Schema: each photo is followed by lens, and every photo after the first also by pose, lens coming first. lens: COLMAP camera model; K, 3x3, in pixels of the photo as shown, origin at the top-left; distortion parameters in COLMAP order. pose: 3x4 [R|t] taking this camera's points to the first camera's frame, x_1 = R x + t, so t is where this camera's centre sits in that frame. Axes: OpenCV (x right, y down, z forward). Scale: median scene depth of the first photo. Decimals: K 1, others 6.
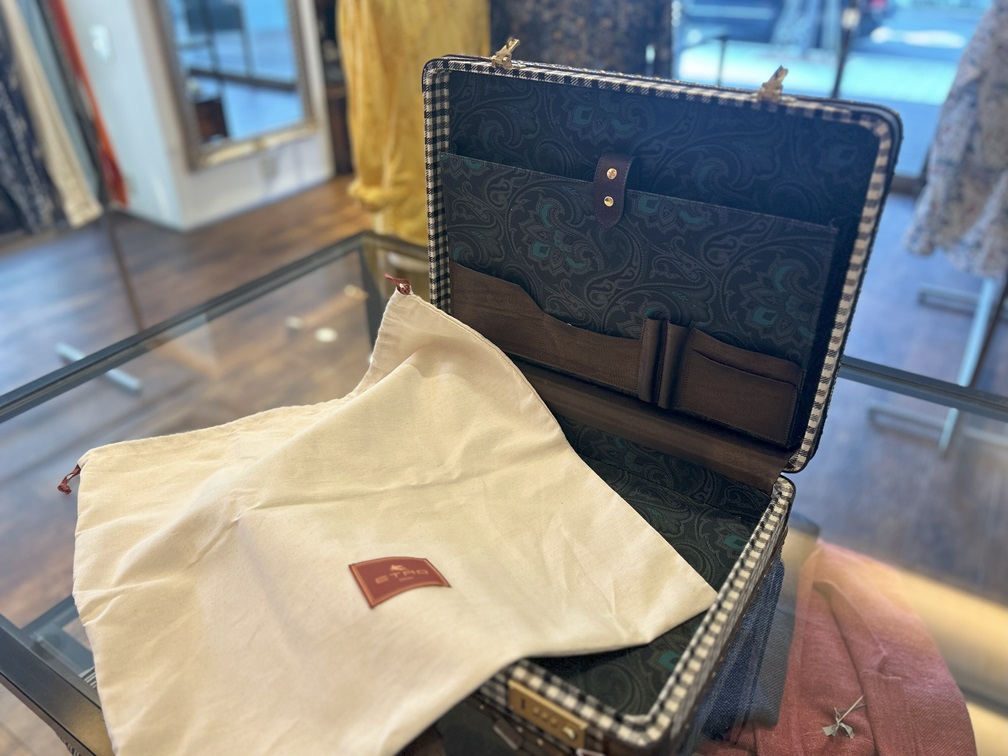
lens RADIAL K [[761.0, 0, 504.0], [0, 761.0, 378.0], [0, 0, 1]] dist [0.056772, -0.105652]
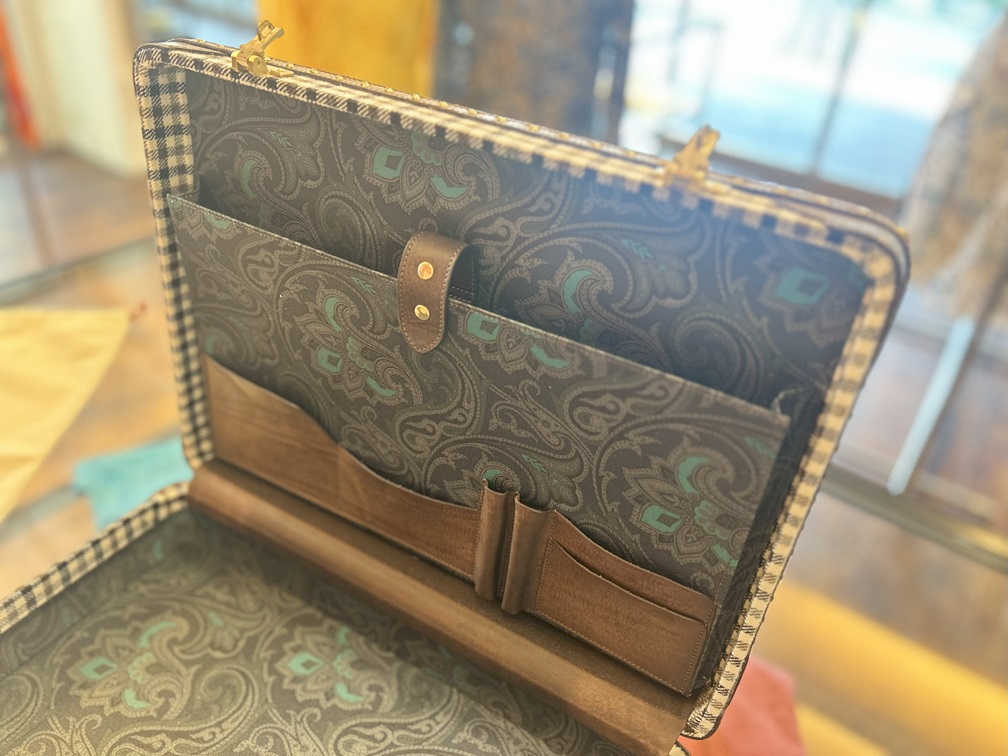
lens RADIAL K [[775.1, 0, 504.0], [0, 775.1, 378.0], [0, 0, 1]] dist [0.131597, -0.369432]
pose [[0.992801, 0.042620, 0.111933, 0.134049], [-0.045671, 0.998648, 0.024840, -0.195932], [-0.110722, -0.029773, 0.993405, 0.376447]]
